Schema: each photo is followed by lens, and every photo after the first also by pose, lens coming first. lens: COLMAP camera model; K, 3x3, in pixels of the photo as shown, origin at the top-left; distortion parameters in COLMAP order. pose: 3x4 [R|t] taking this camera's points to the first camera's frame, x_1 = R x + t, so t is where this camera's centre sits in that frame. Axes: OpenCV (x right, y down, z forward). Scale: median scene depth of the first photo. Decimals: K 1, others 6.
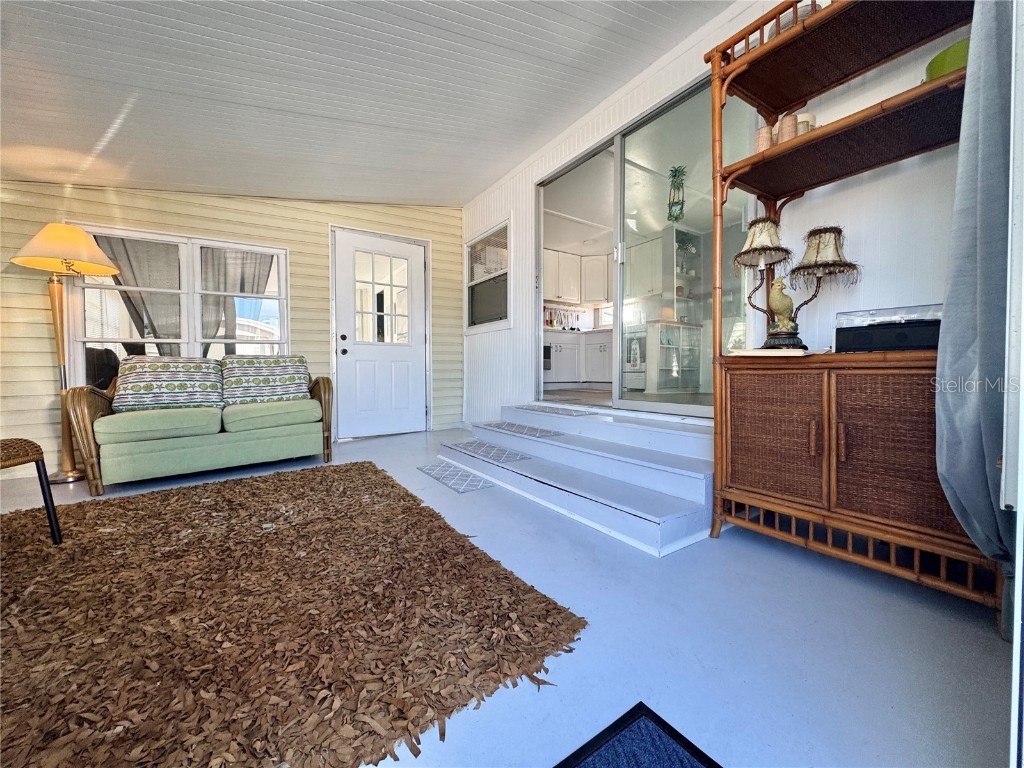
lens RADIAL K [[407.7, 0, 512.0], [0, 407.7, 384.0], [0, 0, 1]] dist [-0.001604, 0.000134]
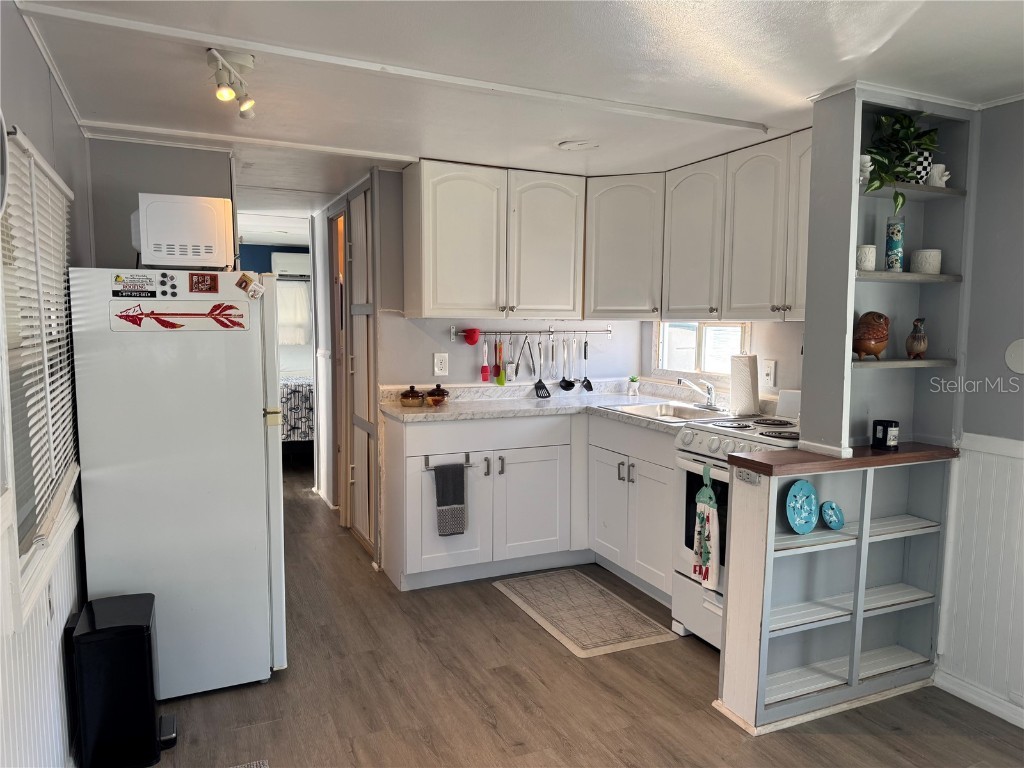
lens RADIAL K [[717.2, 0, 512.0], [0, 717.2, 384.0], [0, 0, 1]] dist [0.000300, -0.000469]
pose [[0.987744, 0.027173, -0.153702, 0.483012], [-0.017922, 0.997961, 0.061257, -0.424239], [0.155053, -0.057752, 0.986217, 0.951076]]
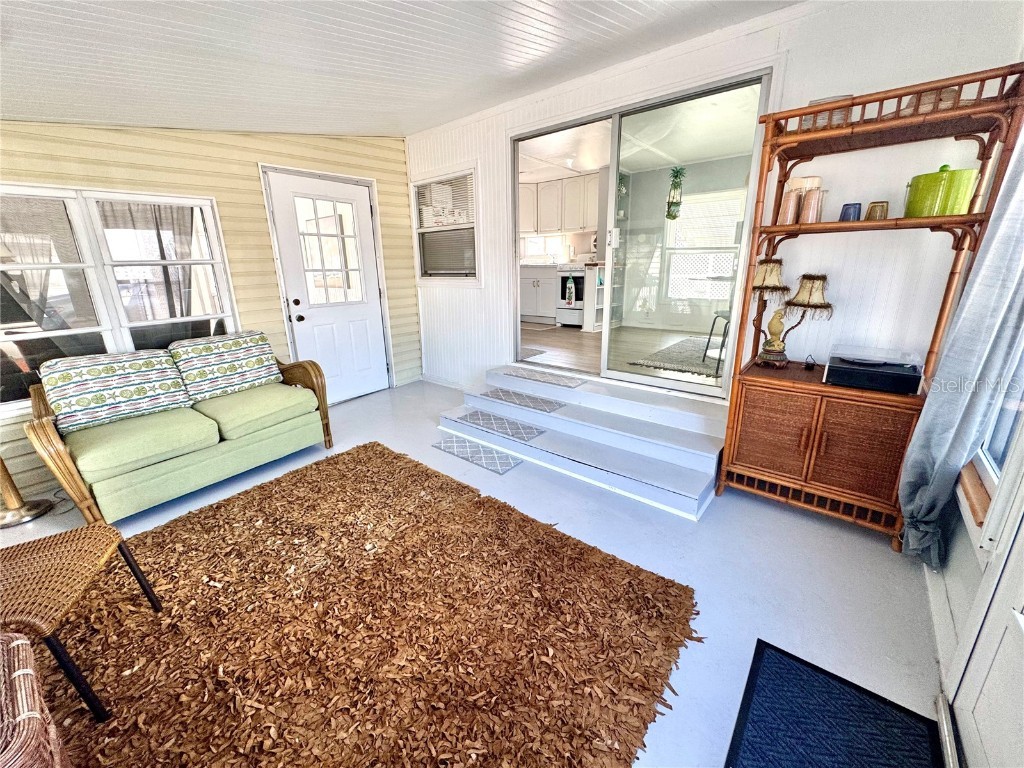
lens RADIAL K [[407.7, 0, 512.0], [0, 407.7, 384.0], [0, 0, 1]] dist [-0.001604, 0.000134]
pose [[0.956818, -0.093161, 0.275355, -0.325879], [0.023186, 0.968694, 0.247173, -0.219673], [-0.289761, -0.230115, 0.929024, -0.015165]]
